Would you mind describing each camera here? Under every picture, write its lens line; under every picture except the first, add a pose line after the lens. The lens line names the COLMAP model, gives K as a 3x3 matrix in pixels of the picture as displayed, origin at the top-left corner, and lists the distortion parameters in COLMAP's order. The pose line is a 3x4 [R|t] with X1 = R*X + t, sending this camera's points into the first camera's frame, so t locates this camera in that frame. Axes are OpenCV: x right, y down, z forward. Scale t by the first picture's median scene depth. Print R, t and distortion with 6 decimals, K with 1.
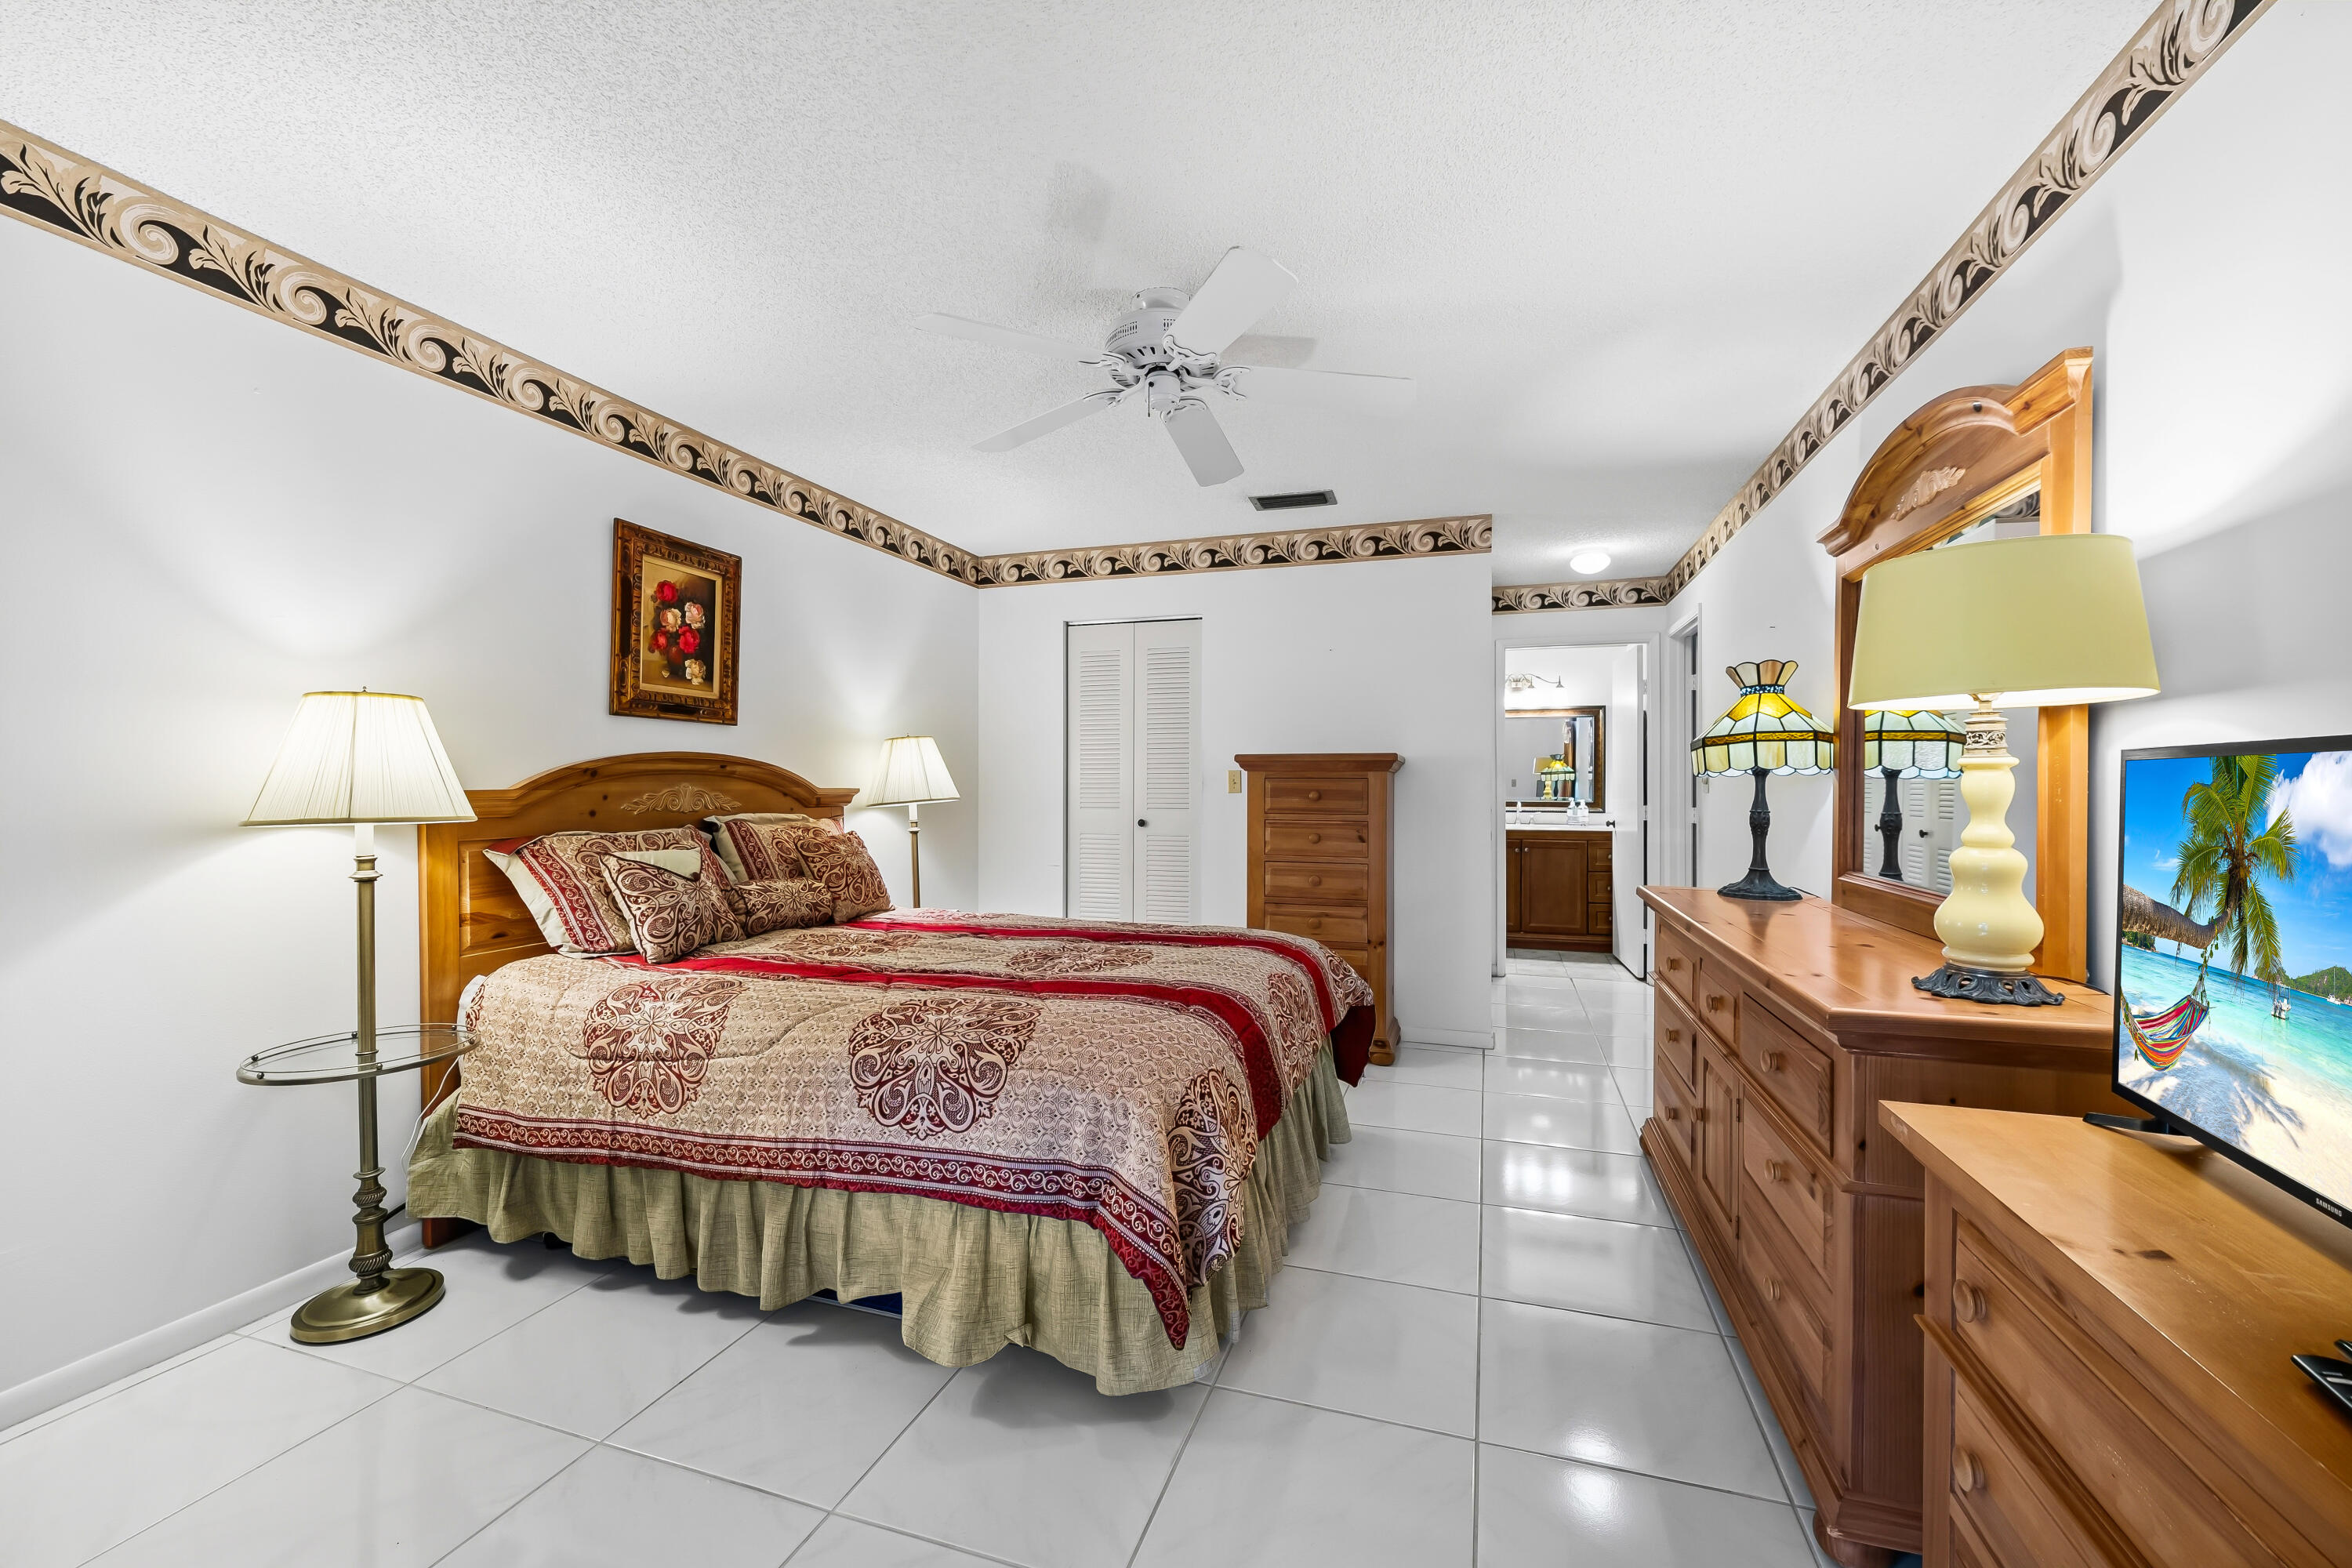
lens RADIAL K [[933.6, 0, 1186.1], [0, 933.6, 785.9], [0, 0, 1]] dist [-0.002116, -0.002648]
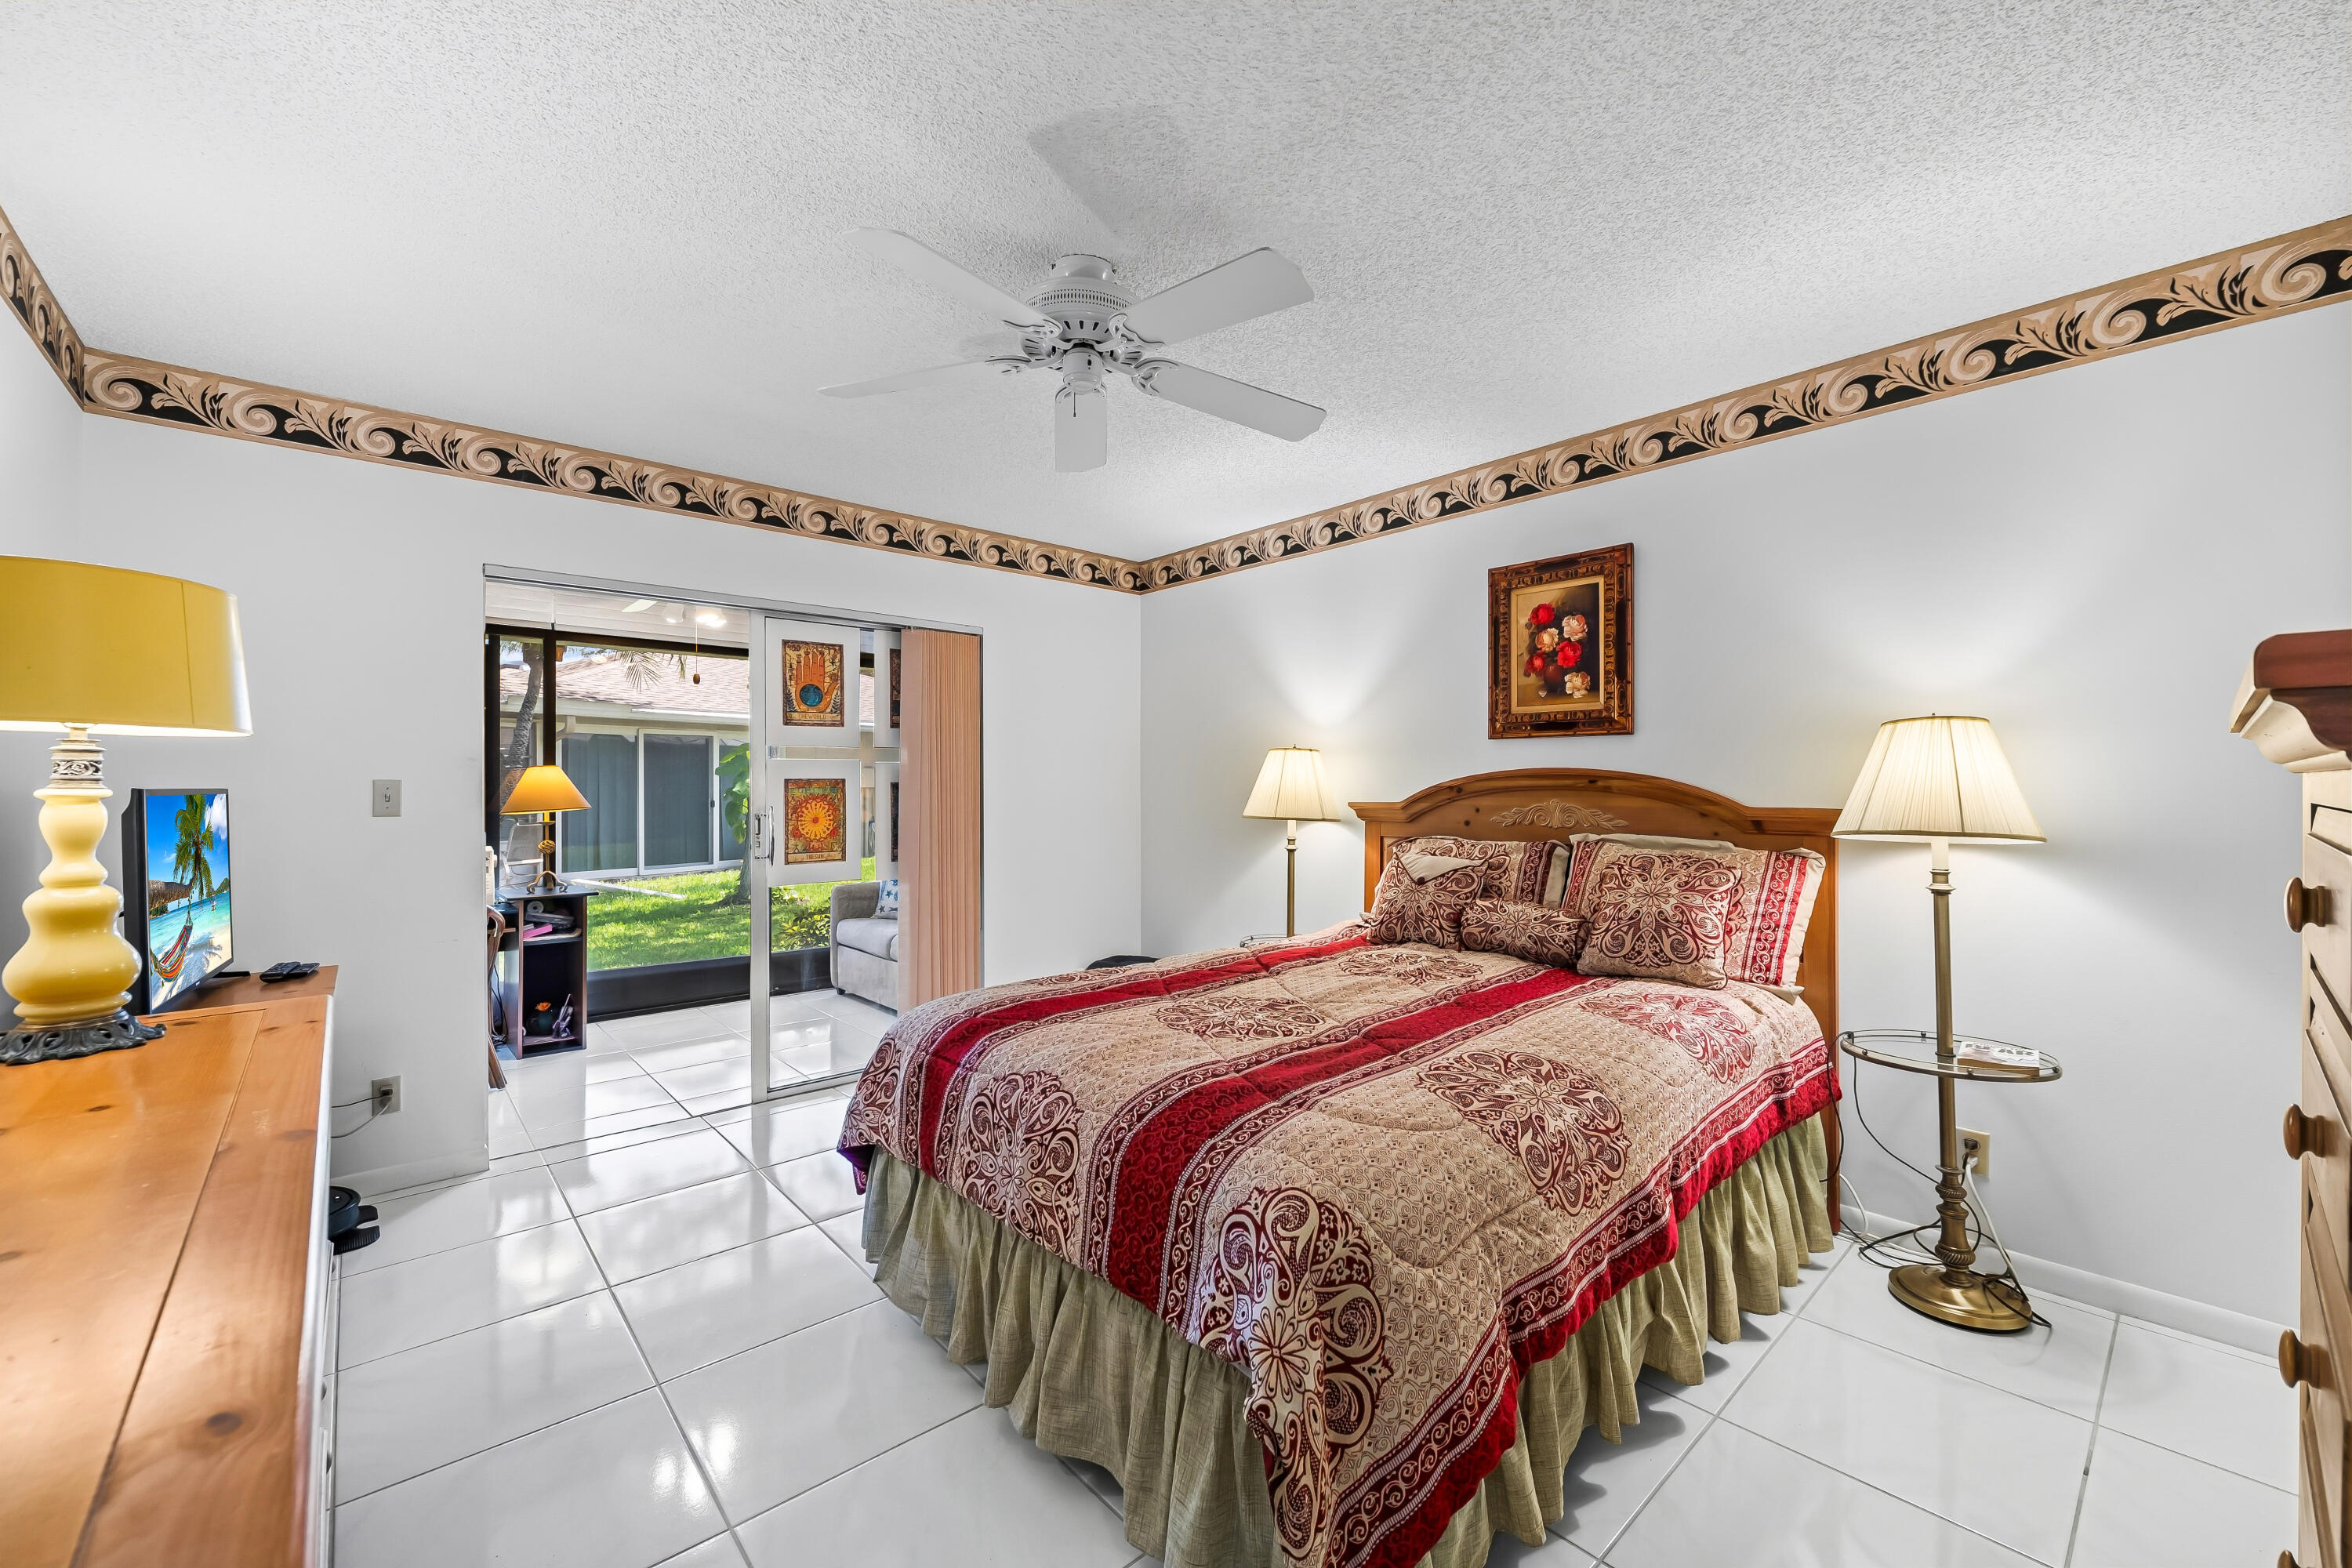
lens RADIAL K [[933.6, 0, 1191.5], [0, 933.6, 786.7], [0, 0, 1]] dist [-0.002116, -0.002648]
pose [[-0.505296, -0.000460, -0.862946, 0.536046], [-0.000198, 1.000000, -0.000418, -0.015543], [0.862946, -0.000040, -0.505296, 1.178620]]
